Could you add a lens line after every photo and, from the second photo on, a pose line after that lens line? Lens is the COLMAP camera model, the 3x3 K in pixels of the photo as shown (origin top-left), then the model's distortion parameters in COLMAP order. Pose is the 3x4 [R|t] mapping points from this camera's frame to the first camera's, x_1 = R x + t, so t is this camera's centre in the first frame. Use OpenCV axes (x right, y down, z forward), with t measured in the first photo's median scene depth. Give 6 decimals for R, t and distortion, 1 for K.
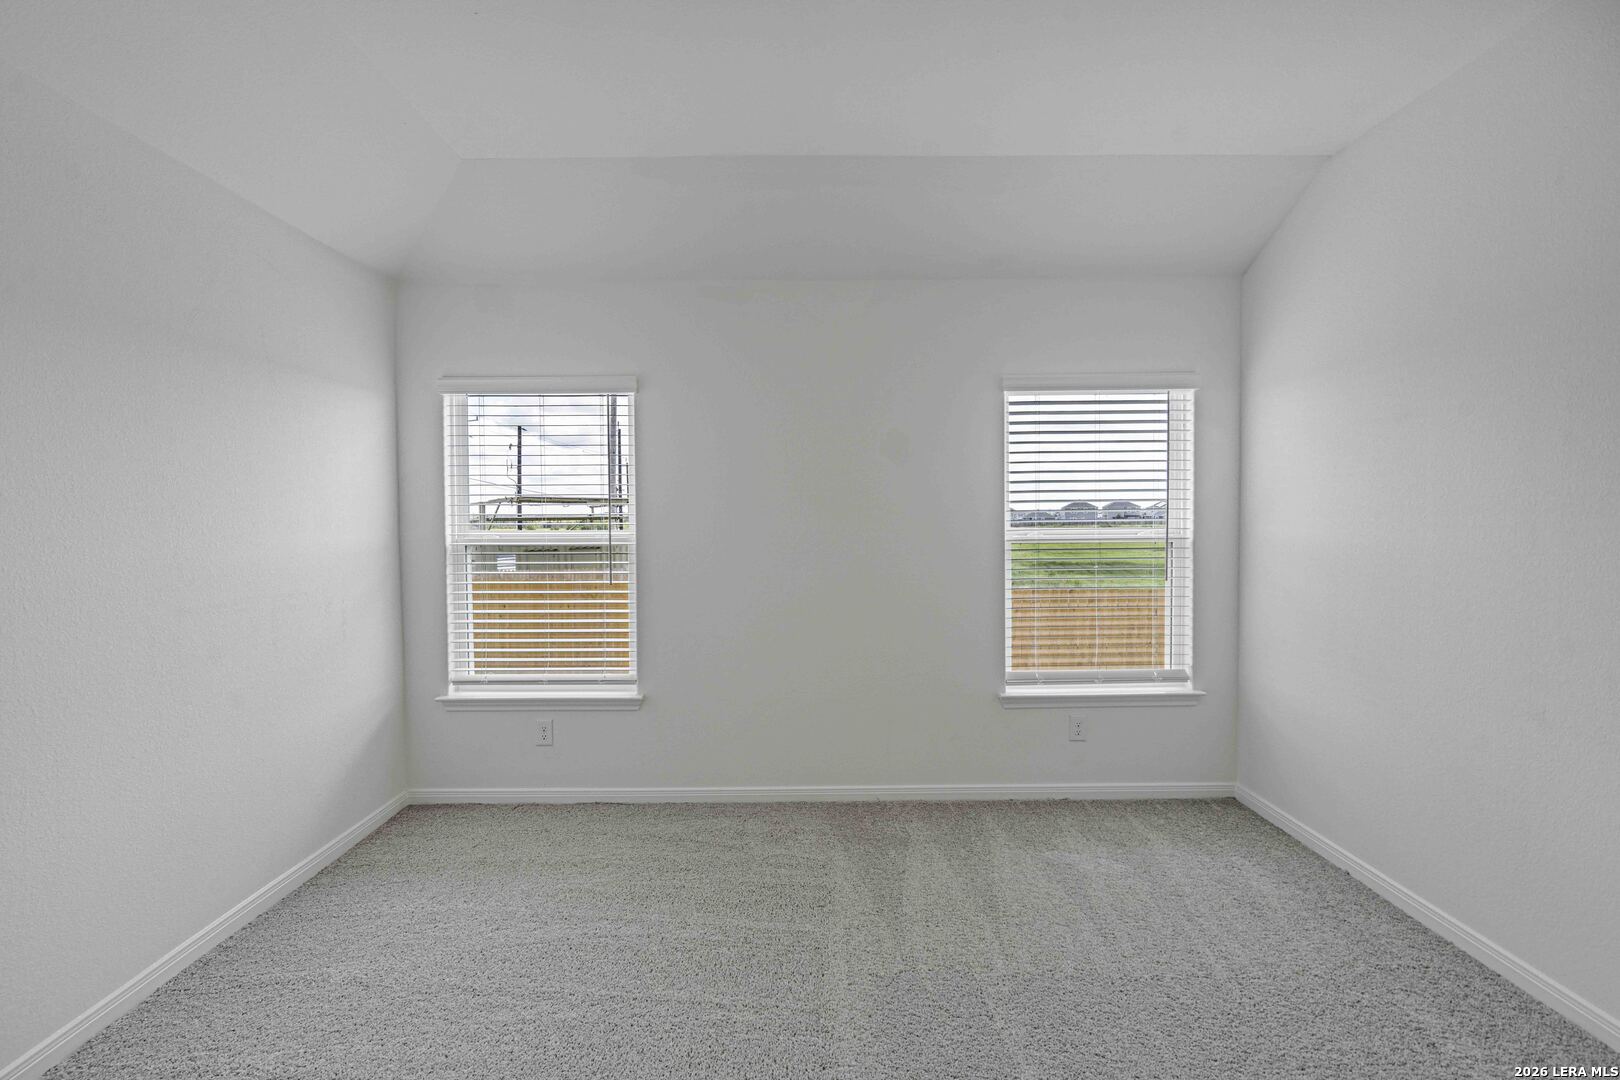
lens RADIAL K [[570.1, 0, 814.0], [0, 570.1, 531.5], [0, 0, 1]] dist [-0.000999, -0.000014]
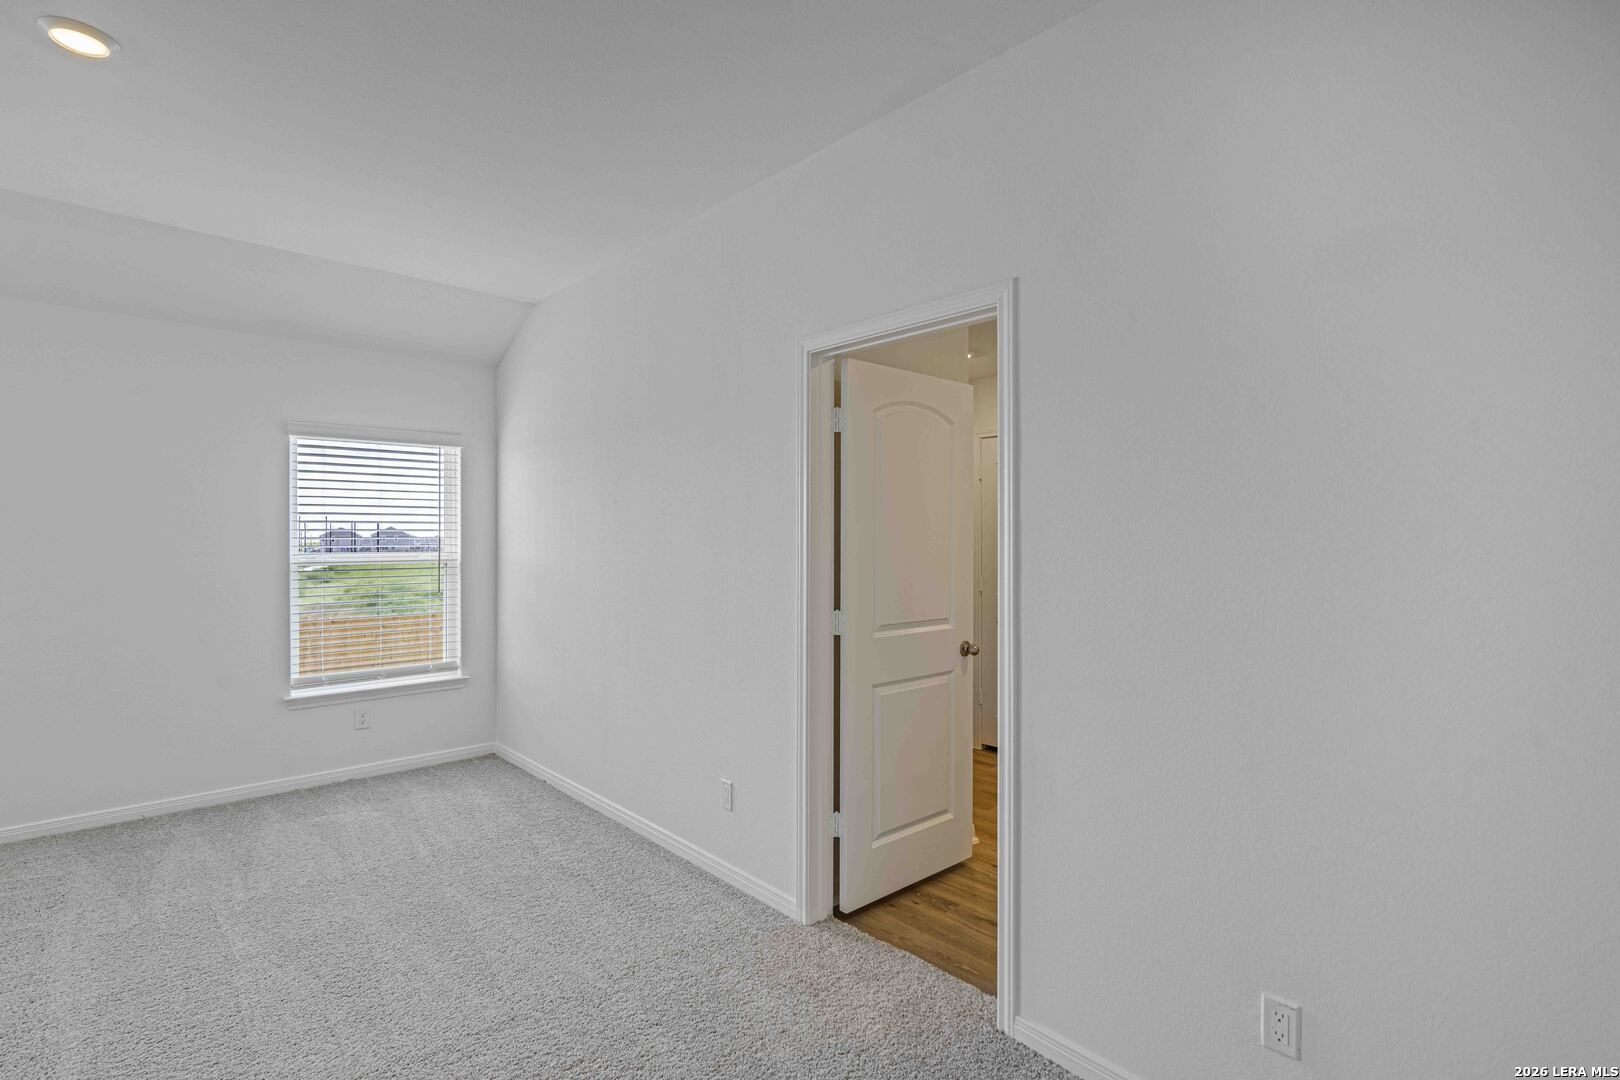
lens RADIAL K [[732.5, 0, 776.6], [0, 732.5, 537.1], [0, 0, 1]] dist [0.000404, -0.001031]
pose [[0.772254, 0.009262, 0.635247, 0.157966], [0.011521, 0.999525, -0.028579, 0.016988], [-0.635210, 0.029389, 0.771780, -0.796837]]
